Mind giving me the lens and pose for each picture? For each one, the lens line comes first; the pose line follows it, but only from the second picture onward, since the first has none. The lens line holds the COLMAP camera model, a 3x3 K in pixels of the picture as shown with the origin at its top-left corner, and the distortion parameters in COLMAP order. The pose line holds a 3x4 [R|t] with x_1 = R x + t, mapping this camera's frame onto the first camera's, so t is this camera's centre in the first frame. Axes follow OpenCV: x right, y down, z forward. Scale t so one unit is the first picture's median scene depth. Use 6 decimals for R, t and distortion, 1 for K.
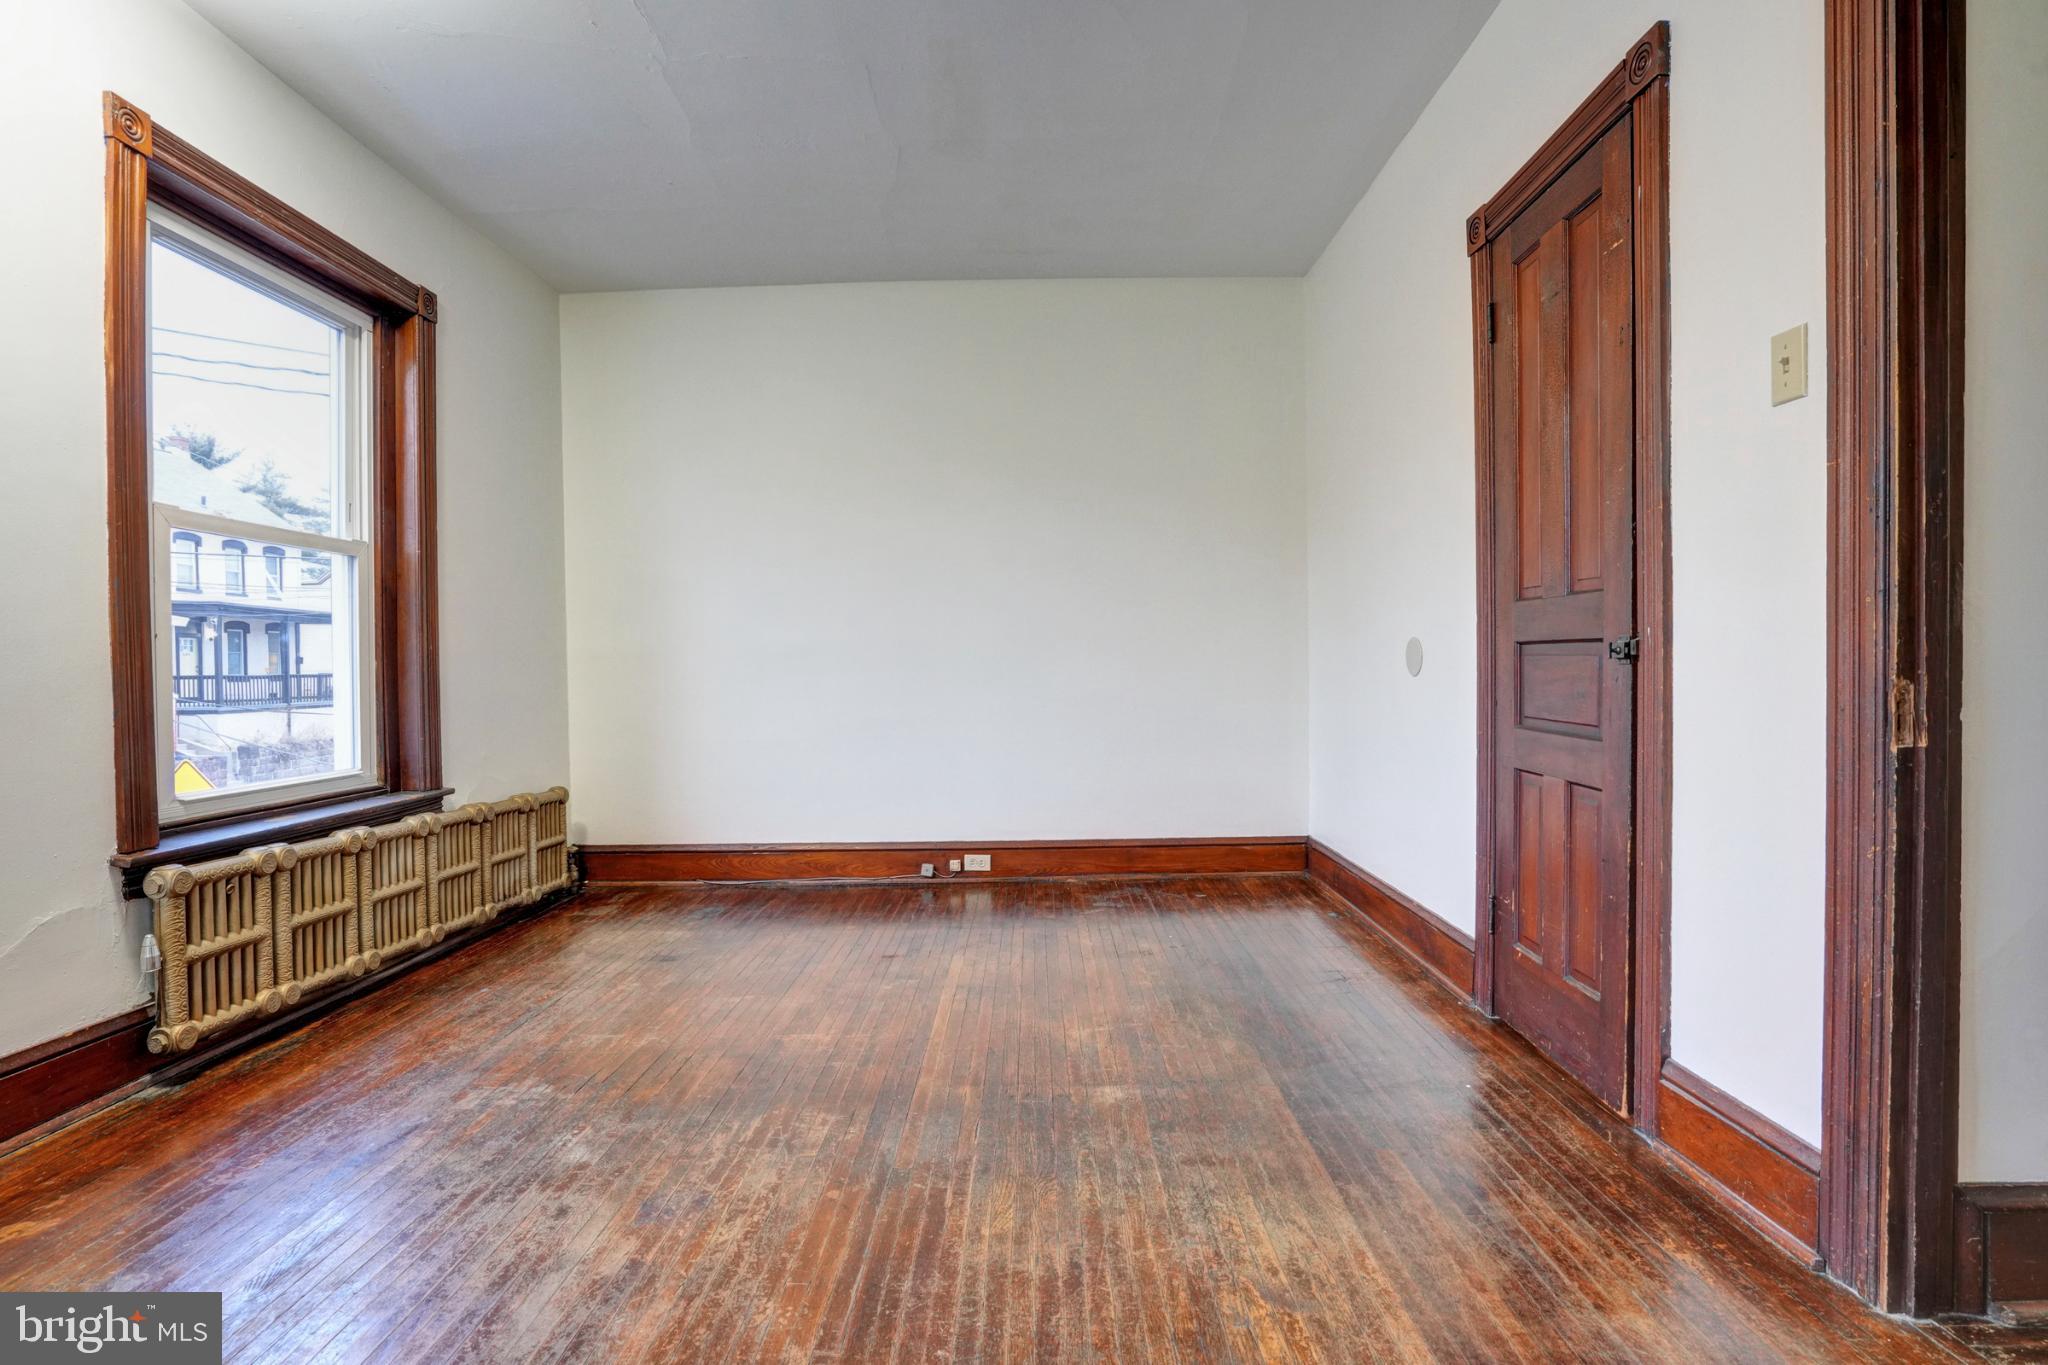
lens RADIAL K [[953.0, 0, 1014.4], [0, 953.0, 688.1], [0, 0, 1]] dist [-0.064479, 0.021876]
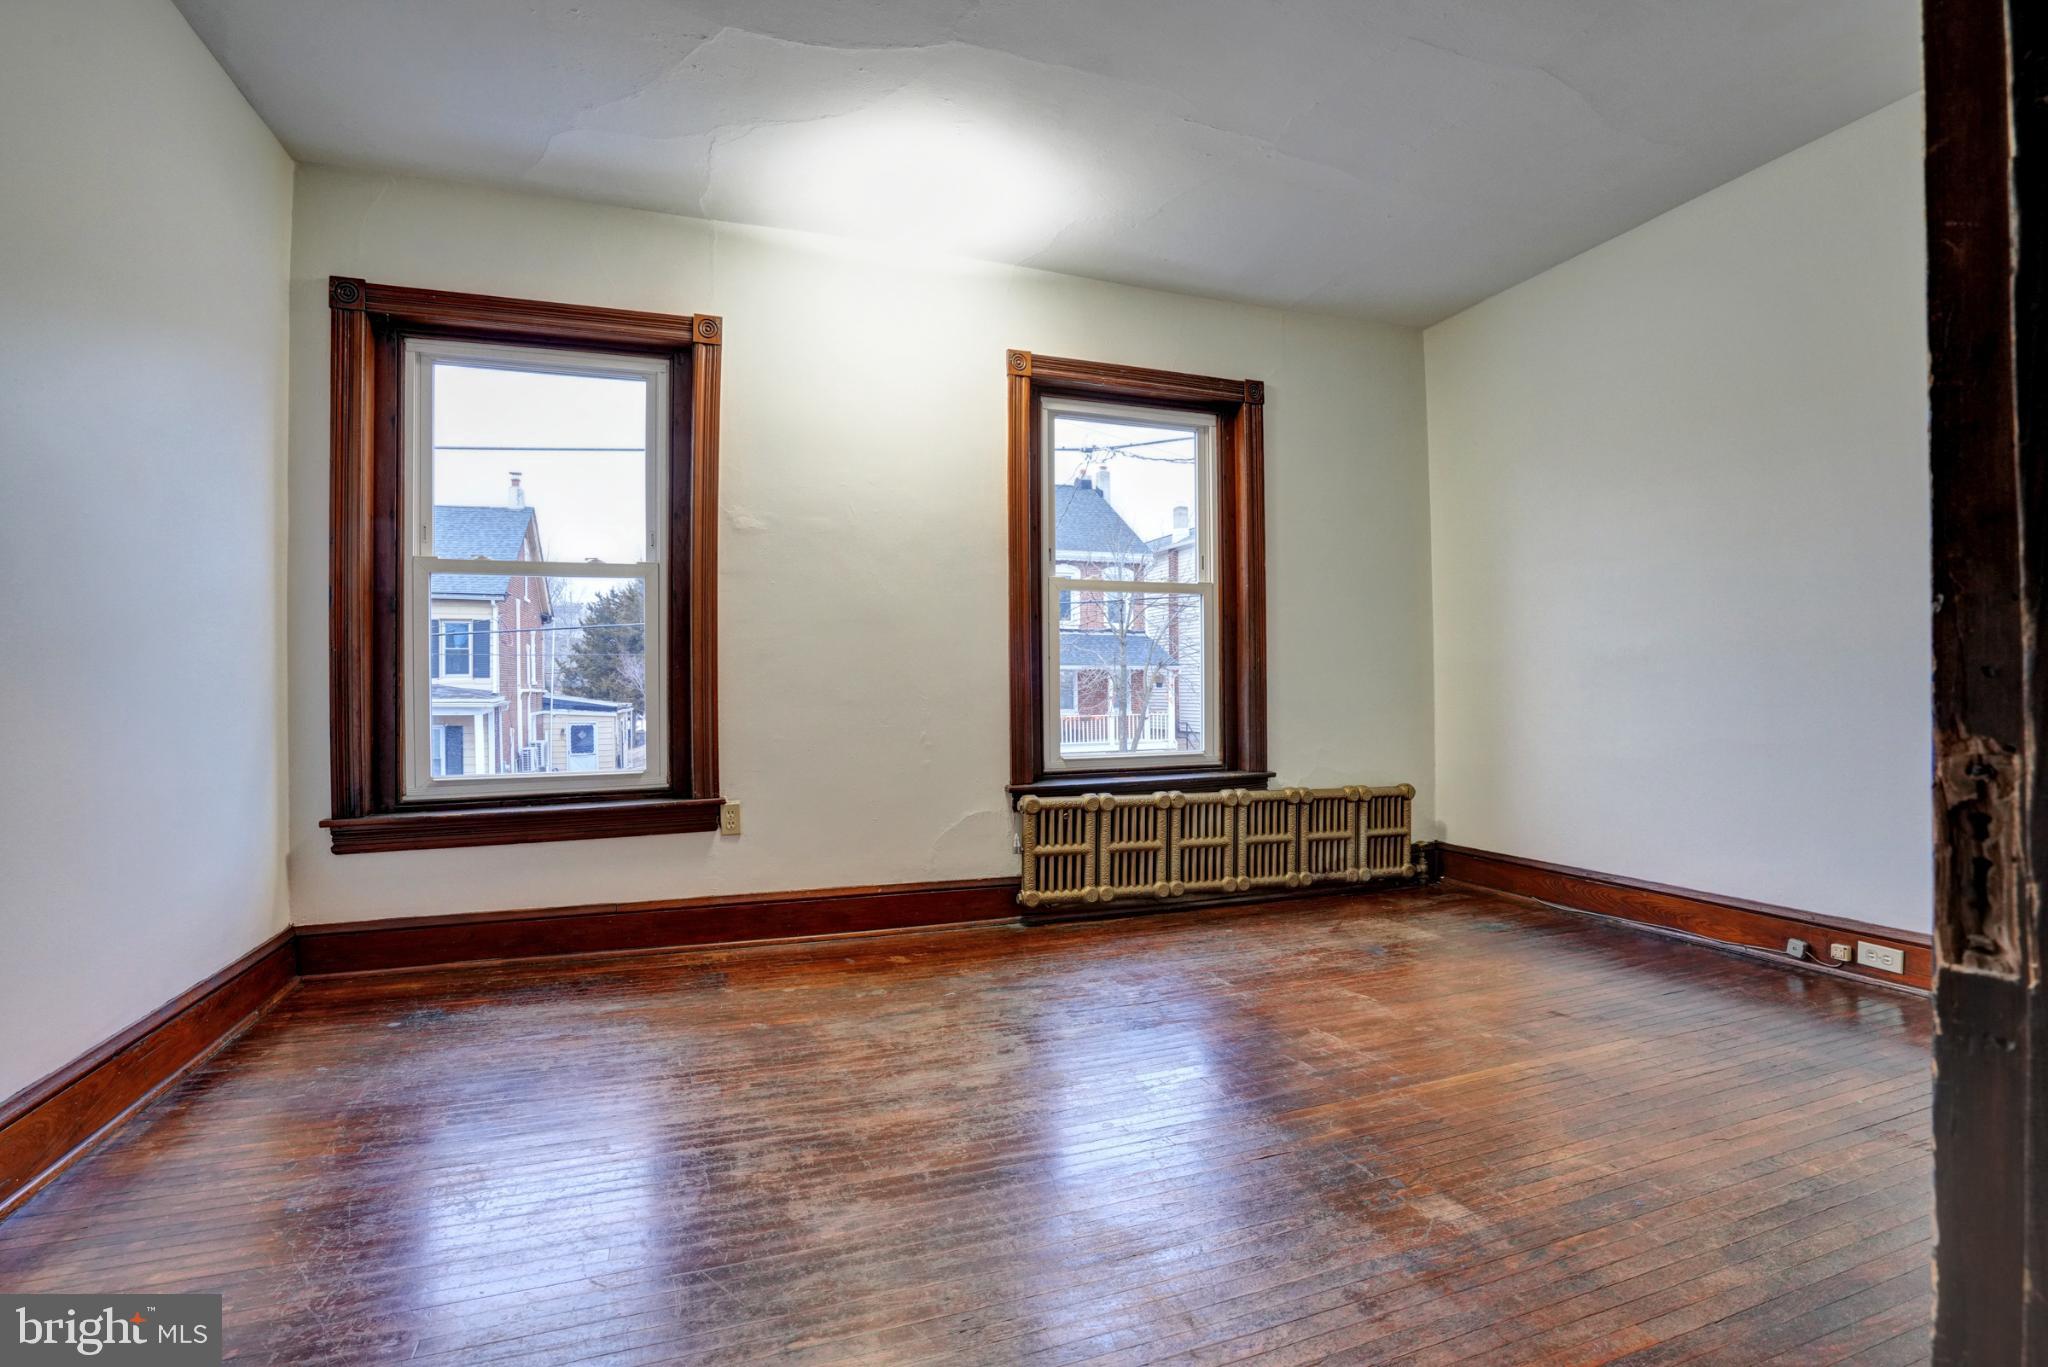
lens RADIAL K [[930.5, 0, 1038.3], [0, 930.5, 683.7], [0, 0, 1]] dist [-0.052724, 0.019326]
pose [[0.377067, 0.004148, -0.926177, 0.534581], [-0.015415, 0.999880, -0.001798, -0.005350], [0.926058, 0.014955, 0.377085, 0.302316]]
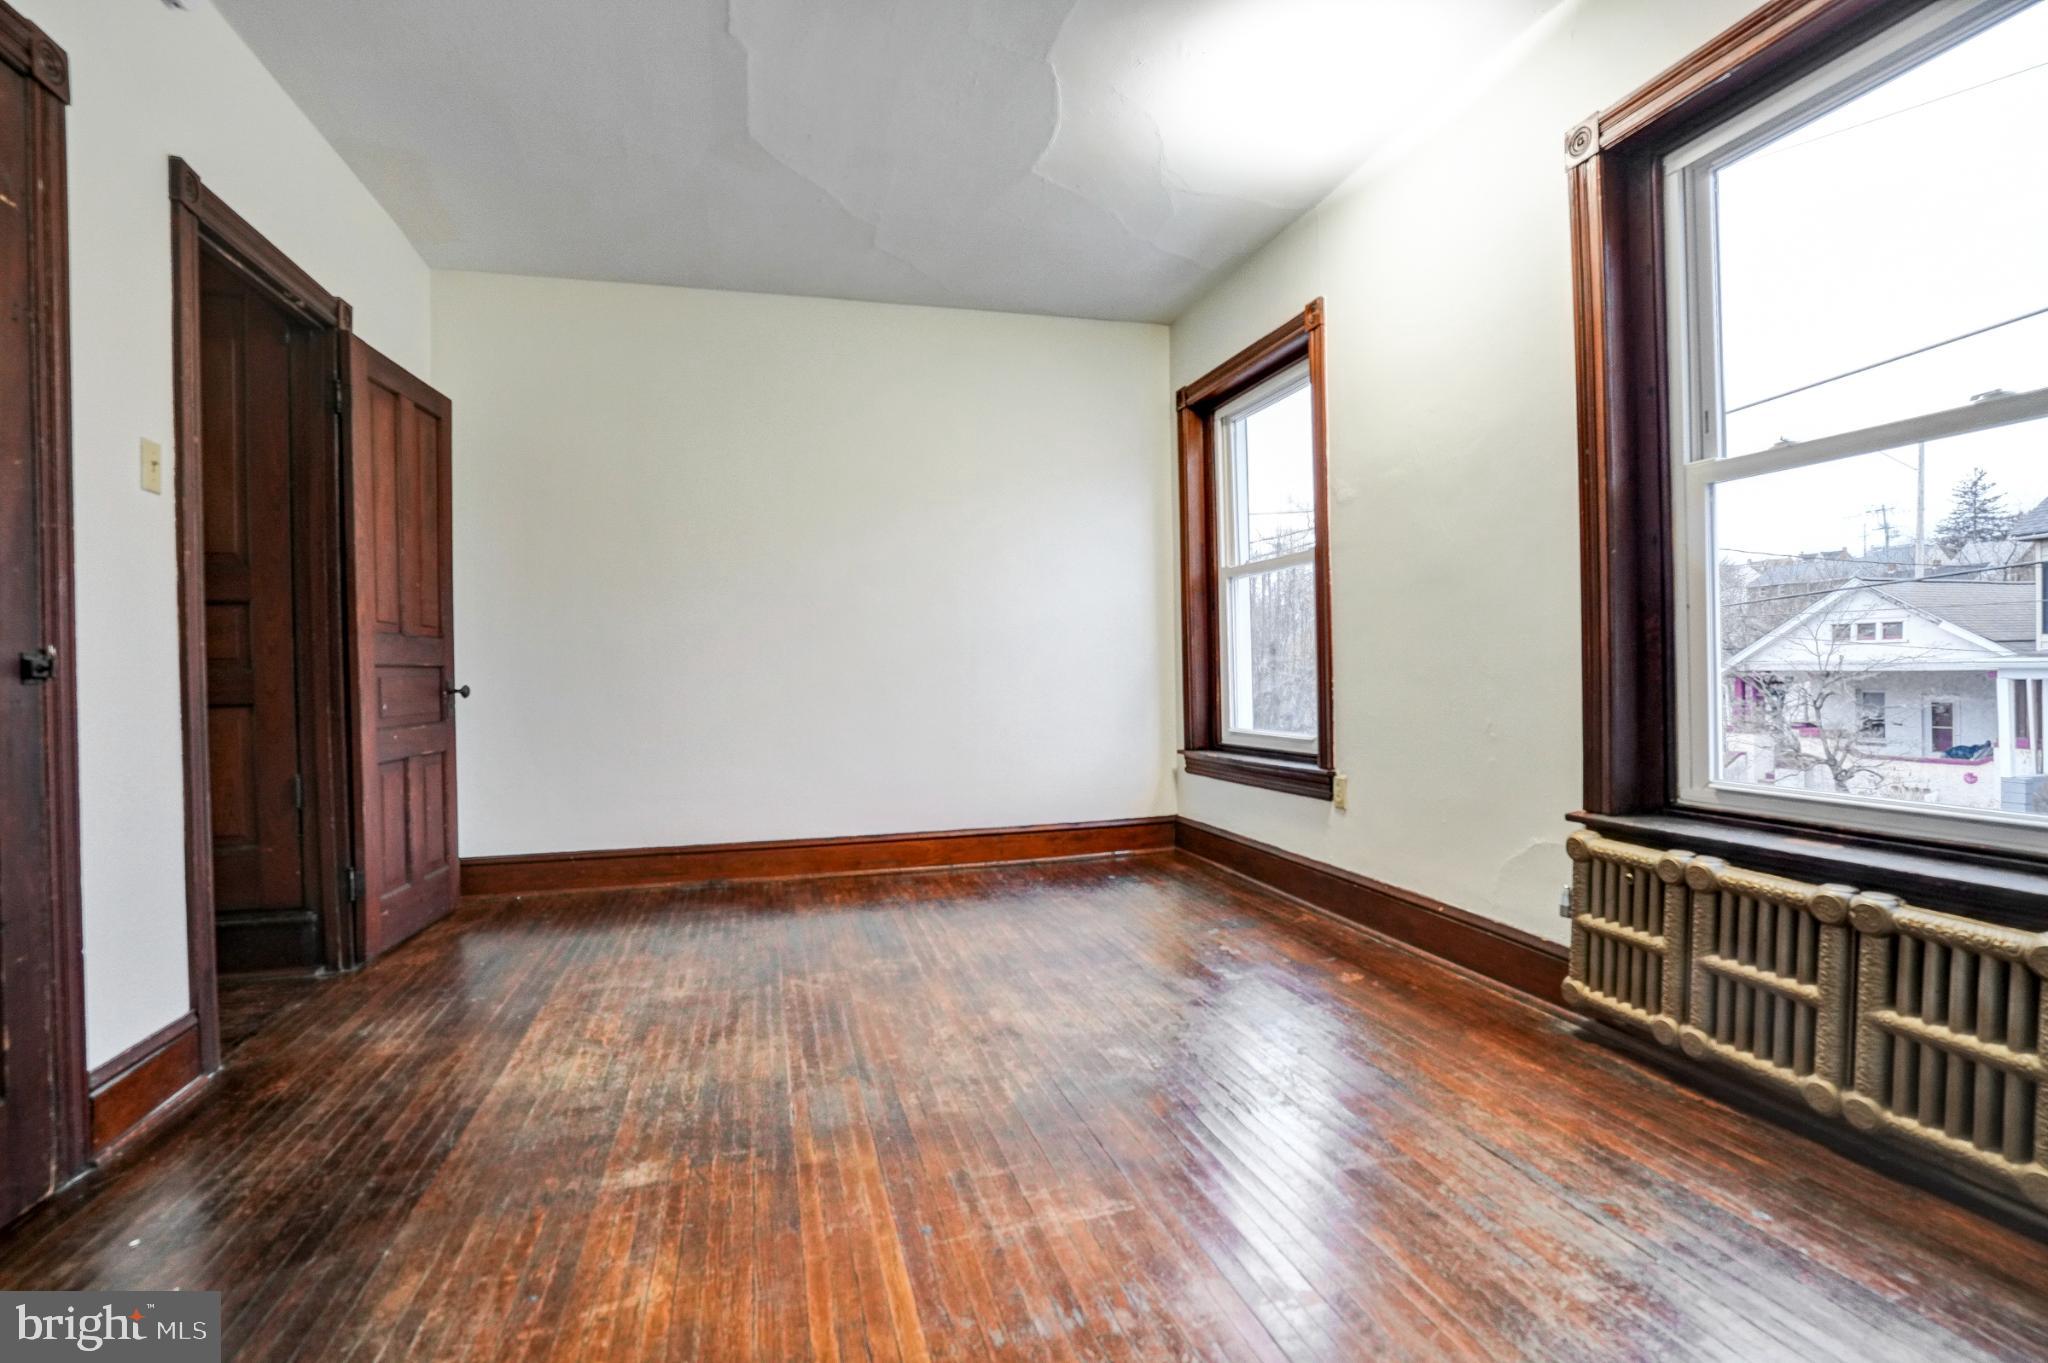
lens RADIAL K [[930.5, 0, 1038.3], [0, 930.5, 681.7], [0, 0, 1]] dist [-0.052724, 0.019326]
pose [[-0.950340, 0.034540, -0.309291, -0.000326], [0.024072, 0.999003, 0.037598, -0.028824], [0.310282, 0.028286, -0.950224, 1.476395]]
